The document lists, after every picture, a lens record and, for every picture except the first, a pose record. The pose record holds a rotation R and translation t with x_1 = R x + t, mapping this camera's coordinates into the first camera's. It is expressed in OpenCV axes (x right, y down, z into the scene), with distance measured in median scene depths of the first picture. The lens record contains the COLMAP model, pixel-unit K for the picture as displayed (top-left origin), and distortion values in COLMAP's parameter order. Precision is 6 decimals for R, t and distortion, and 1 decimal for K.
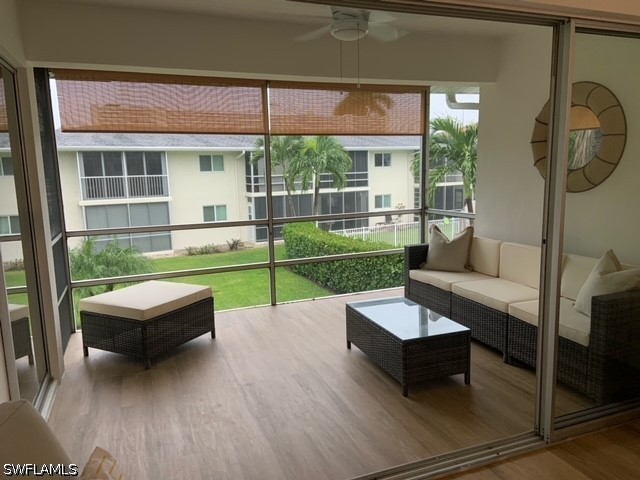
lens RADIAL K [[478.1, 0, 320.0], [0, 478.1, 240.0], [0, 0, 1]] dist [0.139133, -0.186154]
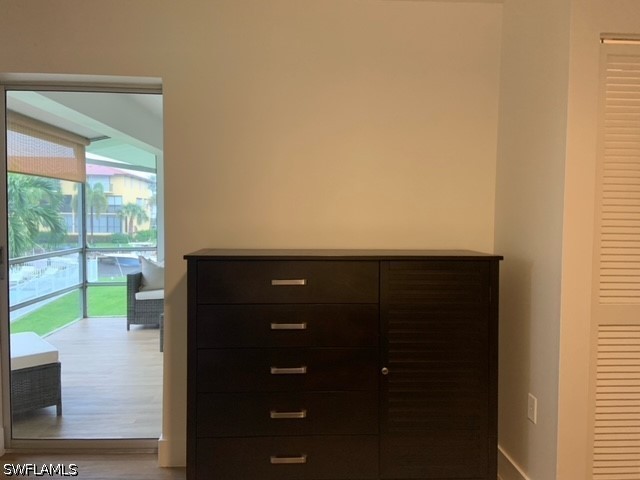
lens RADIAL K [[478.1, 0, 320.0], [0, 478.1, 240.0], [0, 0, 1]] dist [0.139133, -0.186154]
pose [[0.314583, -0.022377, 0.948966, -0.257632], [0.127580, 0.991648, -0.018909, 0.003264], [-0.940617, 0.127018, 0.314810, 0.045457]]
